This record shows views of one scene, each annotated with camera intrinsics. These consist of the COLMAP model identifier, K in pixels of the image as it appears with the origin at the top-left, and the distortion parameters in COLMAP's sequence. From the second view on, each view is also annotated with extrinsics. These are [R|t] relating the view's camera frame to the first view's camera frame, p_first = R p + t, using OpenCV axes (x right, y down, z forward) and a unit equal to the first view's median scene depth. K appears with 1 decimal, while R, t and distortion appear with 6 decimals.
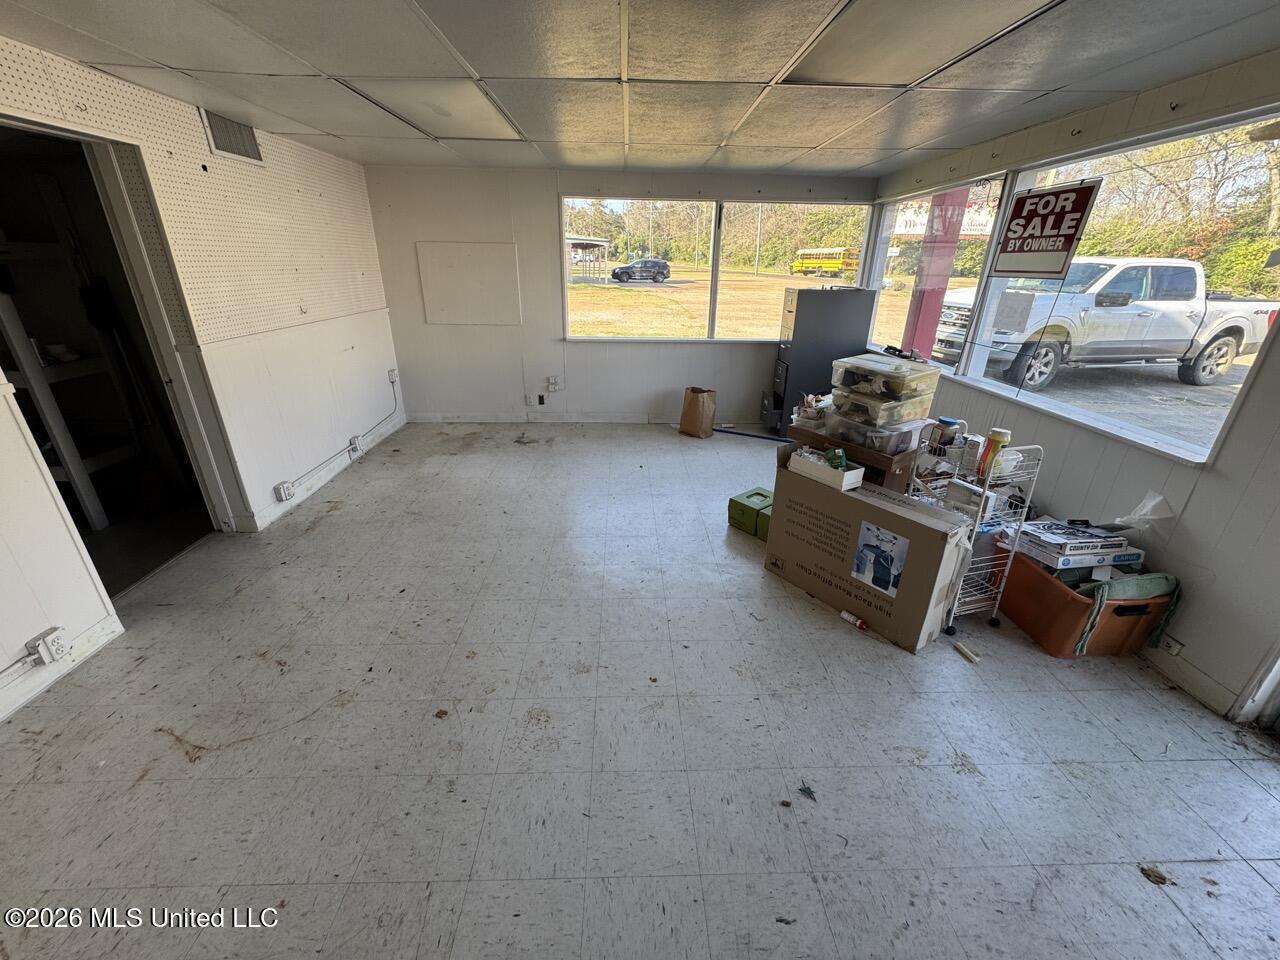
lens RADIAL K [[509.4, 0, 640.3], [0, 509.4, 480.4], [0, 0, 1]] dist [-0.003702, -0.000612]
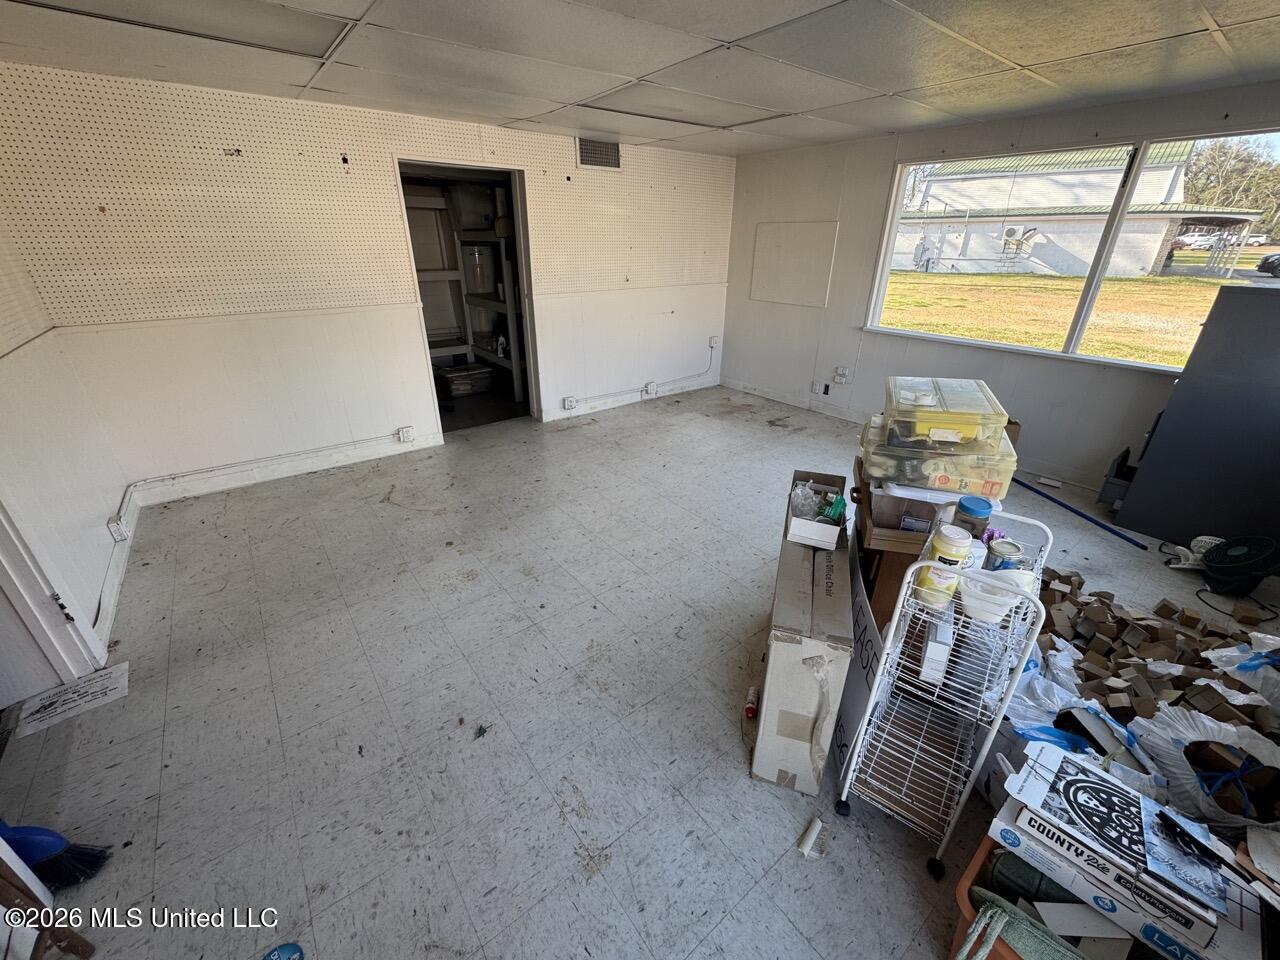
lens RADIAL K [[509.4, 0, 637.1], [0, 509.4, 478.8], [0, 0, 1]] dist [-0.003702, -0.000612]
pose [[0.587705, 0.333660, -0.737072, 0.449520], [-0.316199, 0.933273, 0.170355, -0.069085], [0.744729, 0.132942, 0.653991, 0.185854]]
